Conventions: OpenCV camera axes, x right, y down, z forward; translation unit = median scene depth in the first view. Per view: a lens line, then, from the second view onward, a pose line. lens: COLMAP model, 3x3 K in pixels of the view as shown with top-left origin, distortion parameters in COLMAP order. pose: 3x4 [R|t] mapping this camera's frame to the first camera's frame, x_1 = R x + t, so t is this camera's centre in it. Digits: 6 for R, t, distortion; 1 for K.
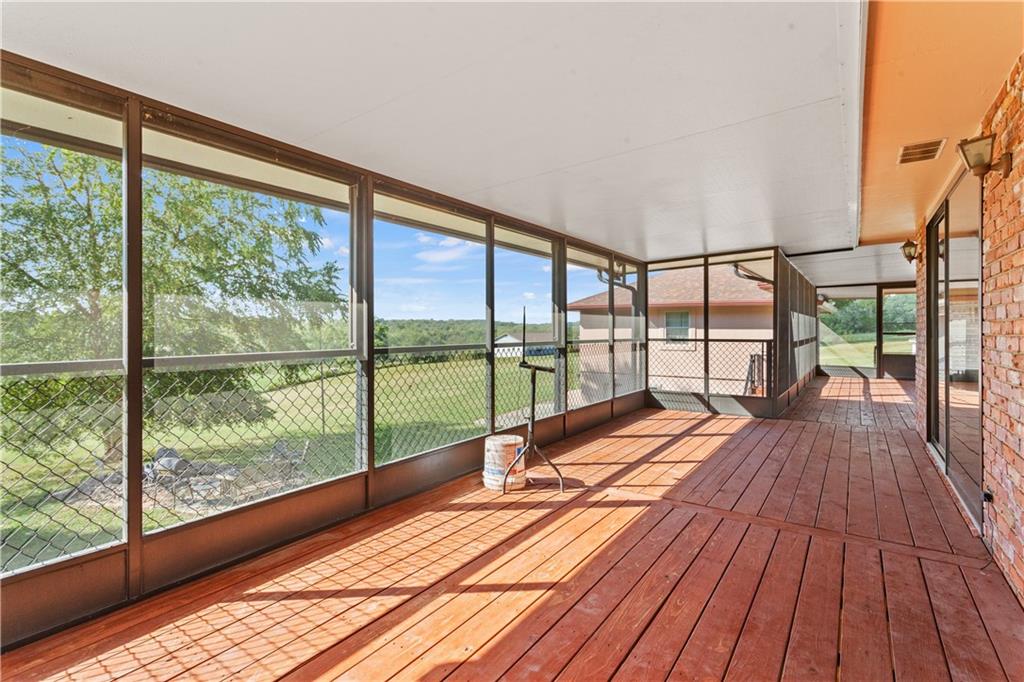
lens RADIAL K [[494.5, 0, 512.0], [0, 494.5, 341.0], [0, 0, 1]] dist [0.004029, 0.000581]
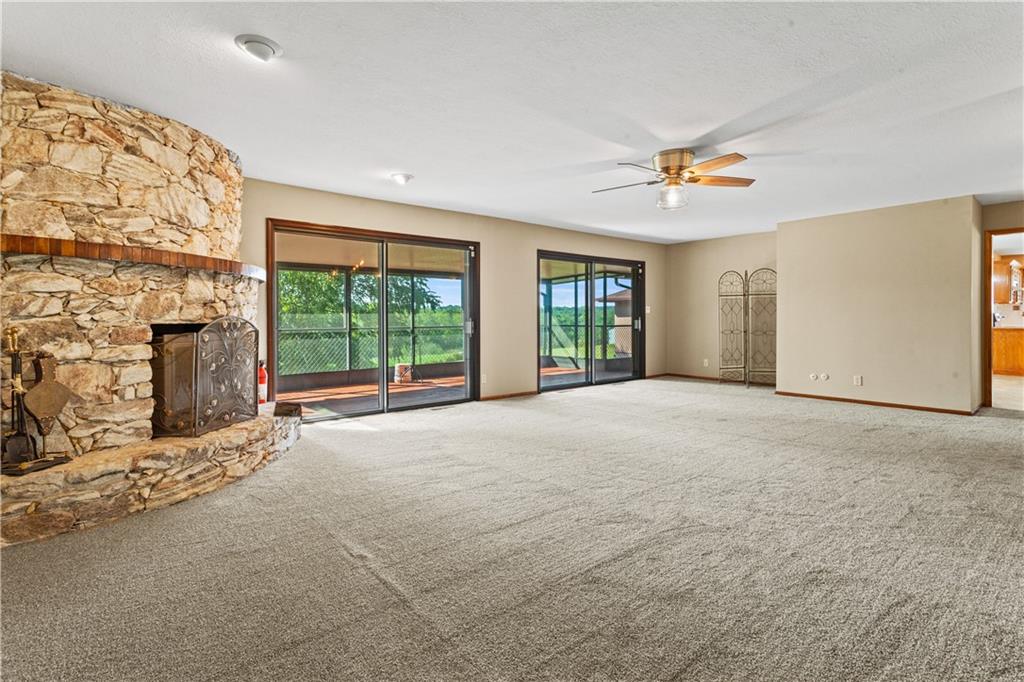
lens RADIAL K [[494.5, 0, 512.0], [0, 494.5, 341.0], [0, 0, 1]] dist [0.004029, 0.000581]
pose [[0.965386, 0.005112, -0.260775, 0.582871], [0.002679, 0.999561, 0.029511, -0.000083], [0.260811, -0.029188, 0.964948, -0.642574]]
